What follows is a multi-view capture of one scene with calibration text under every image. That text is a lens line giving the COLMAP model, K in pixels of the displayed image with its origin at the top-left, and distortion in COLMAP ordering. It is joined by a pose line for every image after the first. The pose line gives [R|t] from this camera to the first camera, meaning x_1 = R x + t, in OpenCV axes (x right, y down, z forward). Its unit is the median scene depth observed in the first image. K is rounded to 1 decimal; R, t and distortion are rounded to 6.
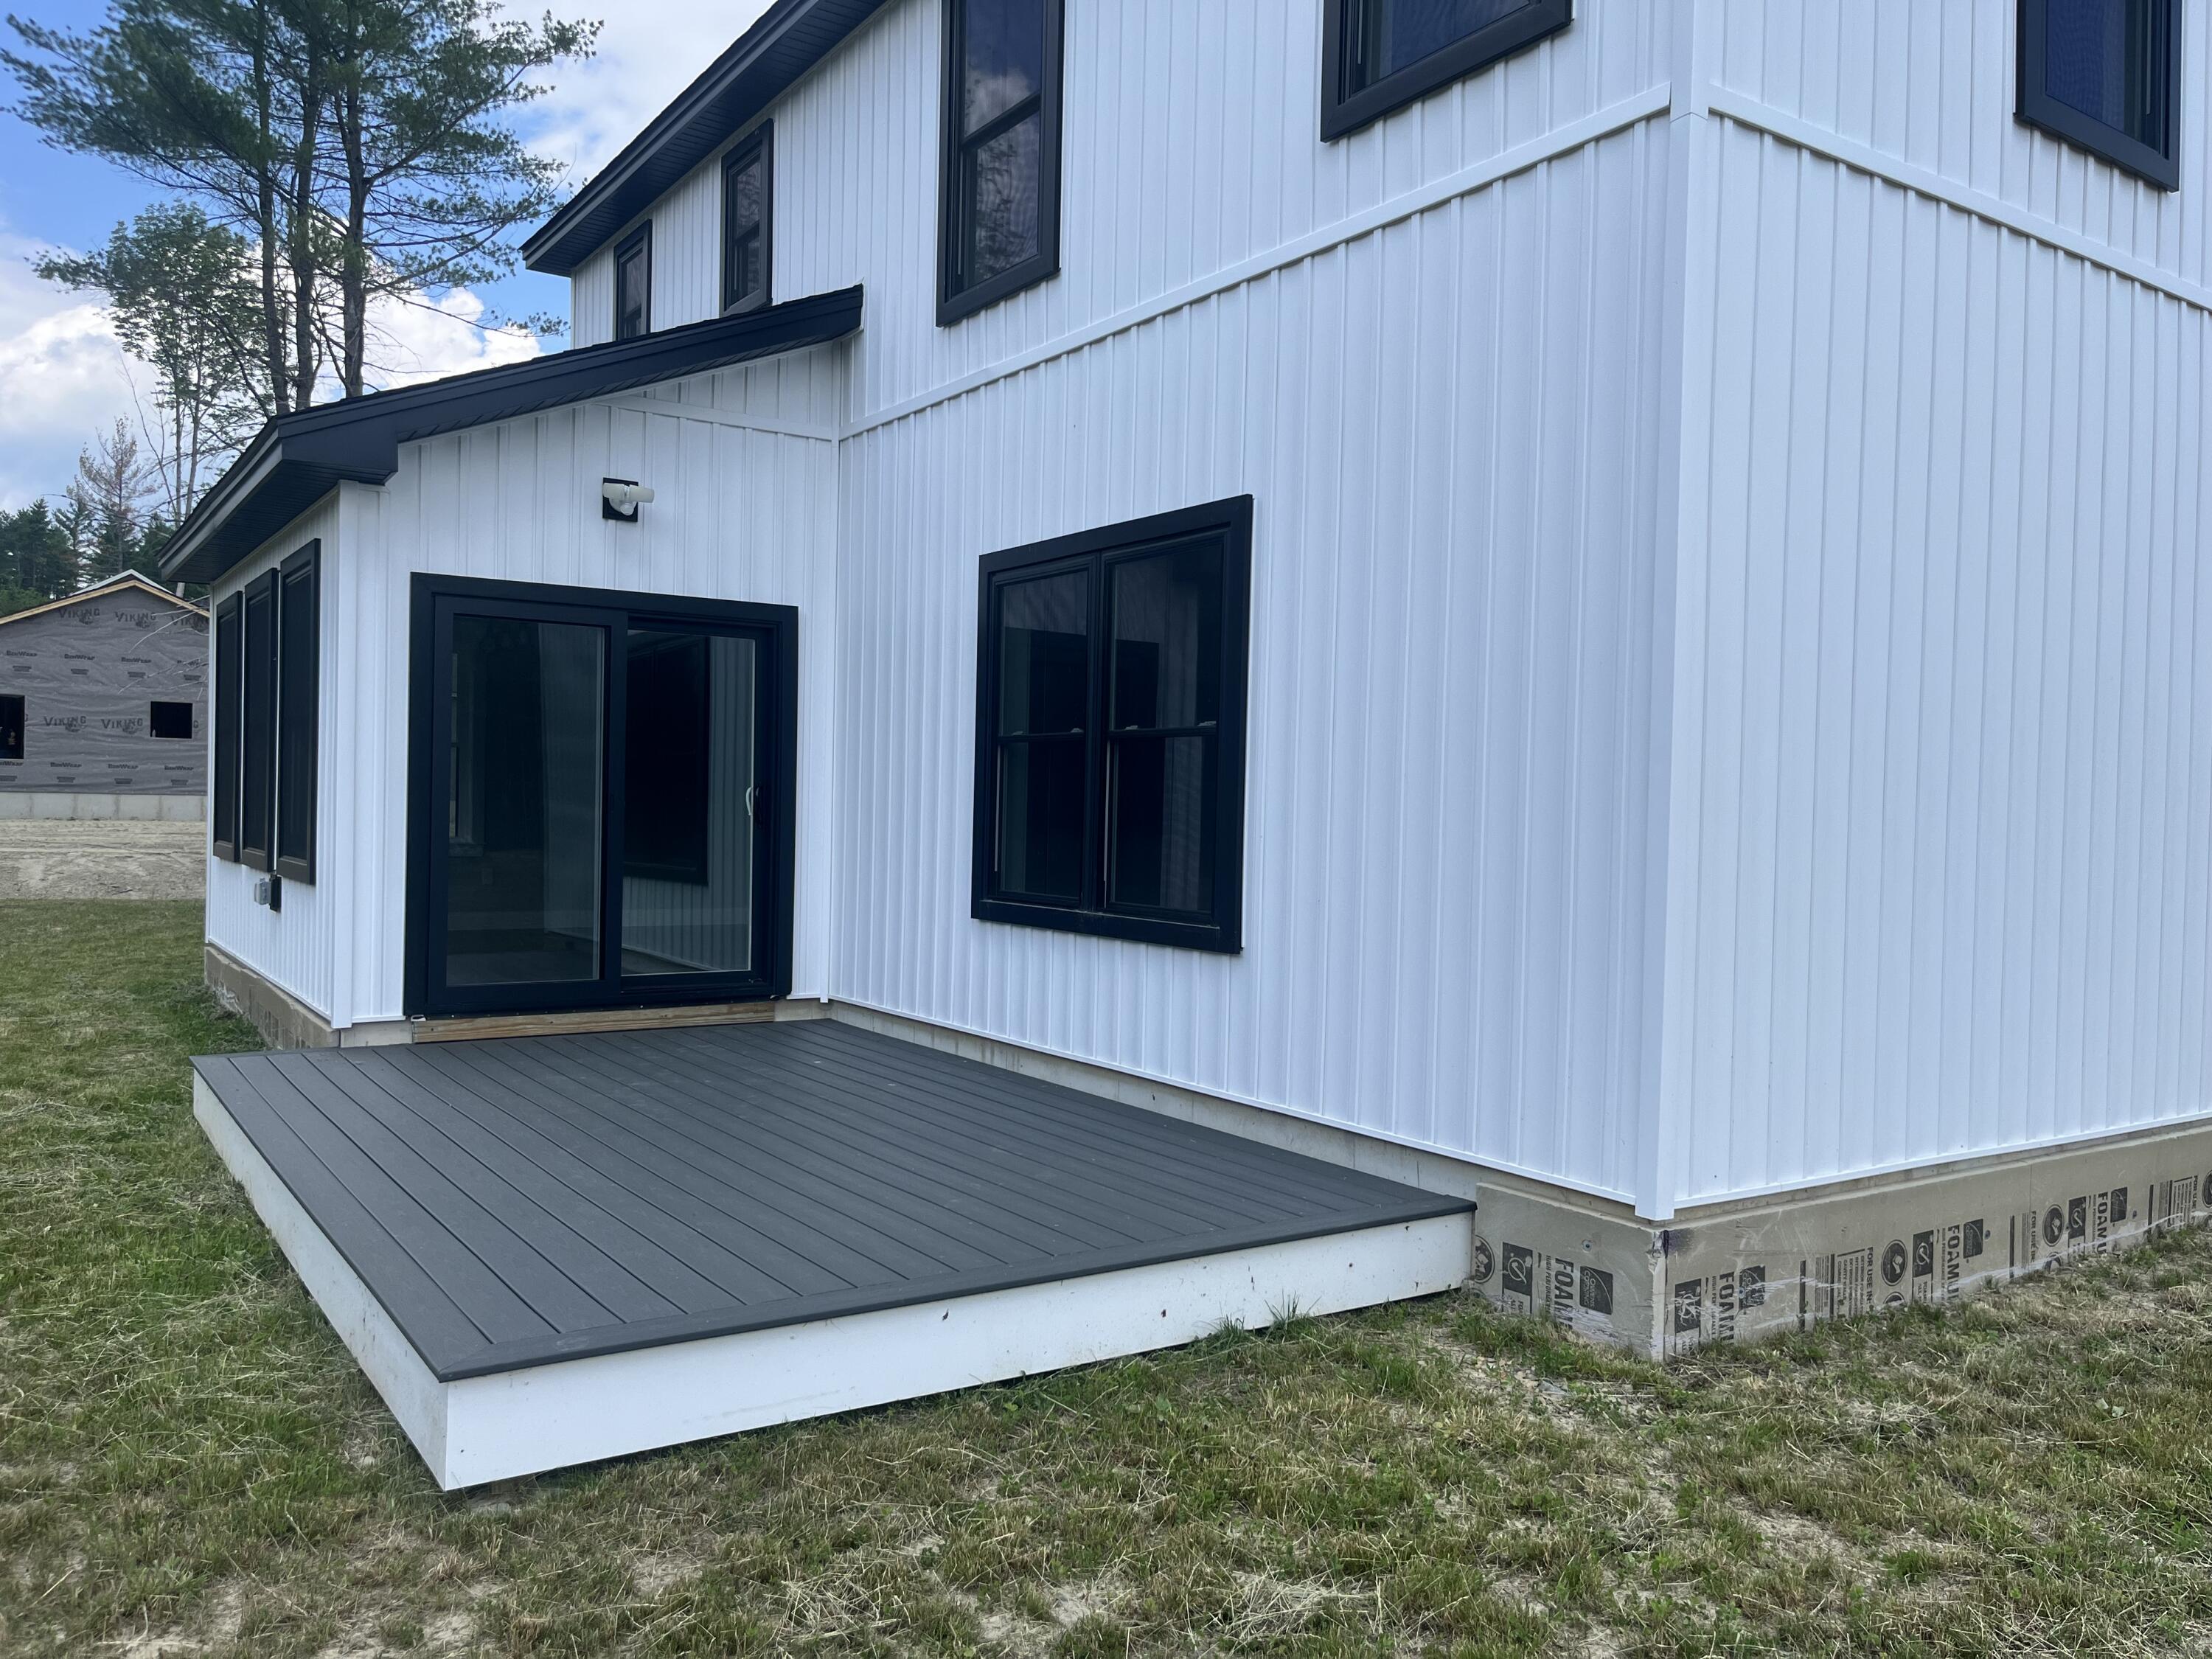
lens RADIAL K [[1688.4, 0, 1106.0], [0, 1688.4, 829.5], [0, 0, 1]] dist [0.007345, 0.000959]
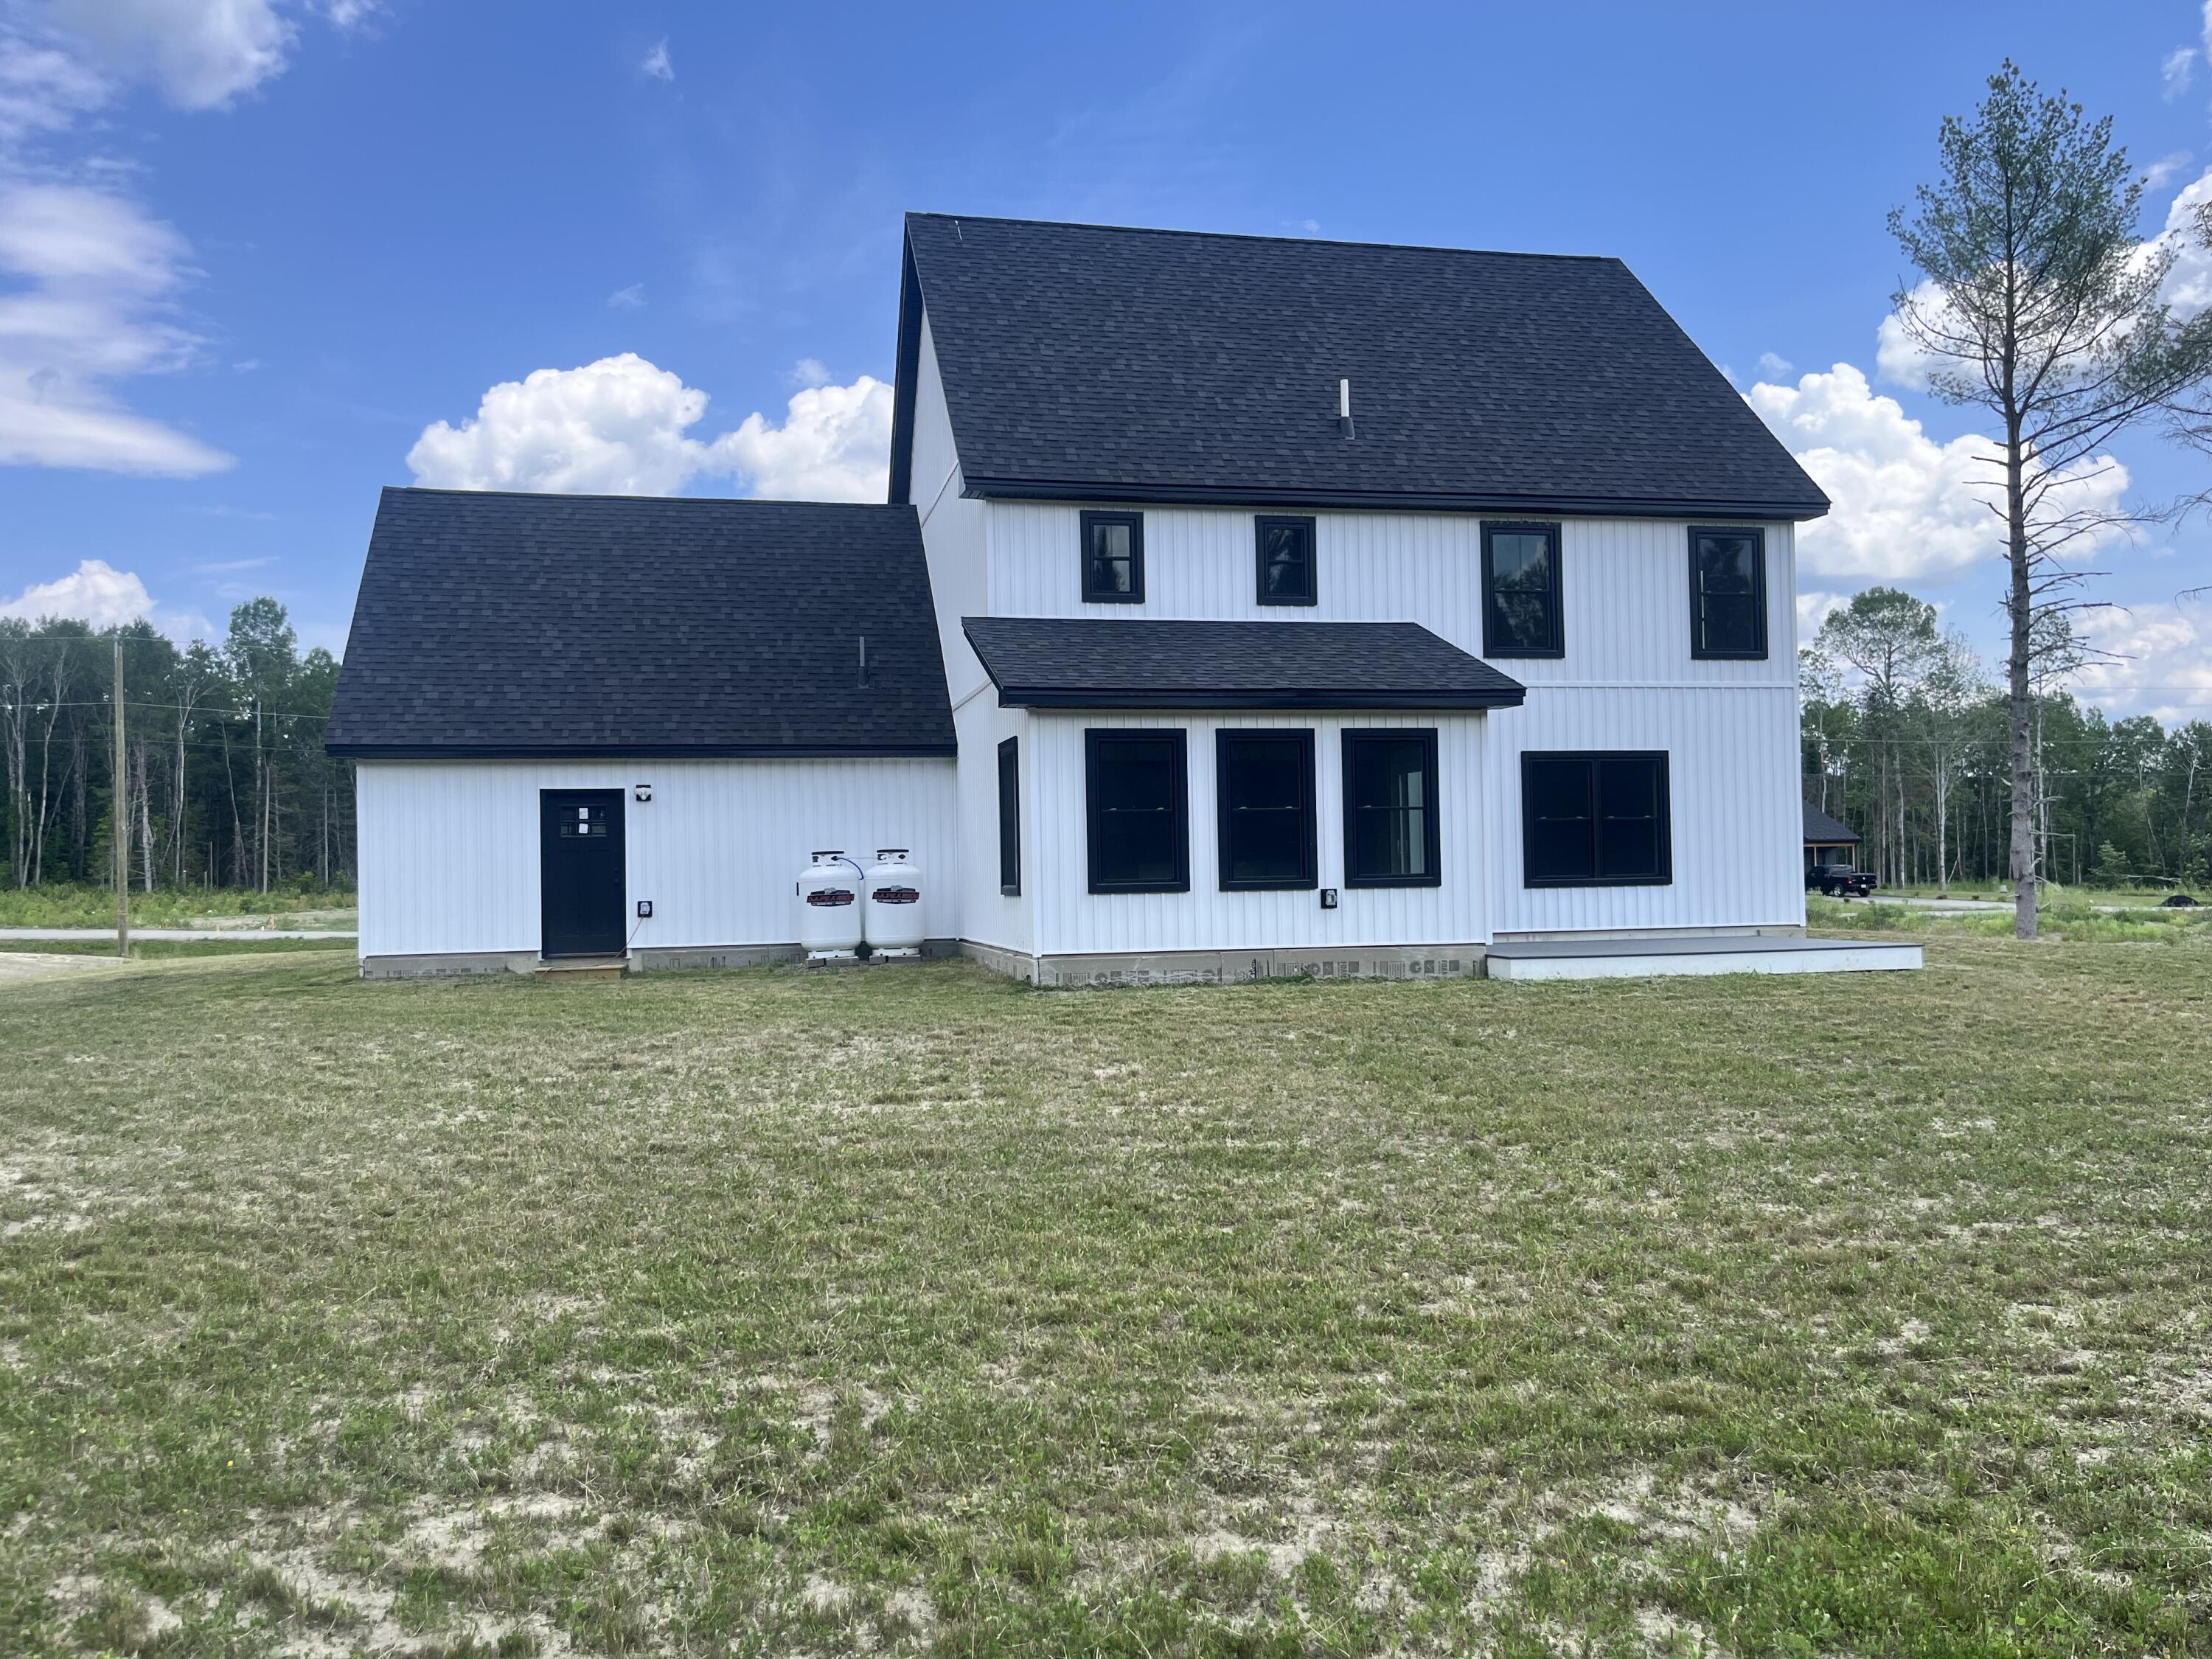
lens RADIAL K [[1609.6, 0, 1106.0], [0, 1609.6, 829.5], [0, 0, 1]] dist [0.051843, 0.000177]
pose [[0.394750, -0.002745, 0.918784, -2.893153], [0.043156, 0.998947, -0.015557, -0.029670], [-0.917774, 0.045792, 0.394453, 0.646551]]
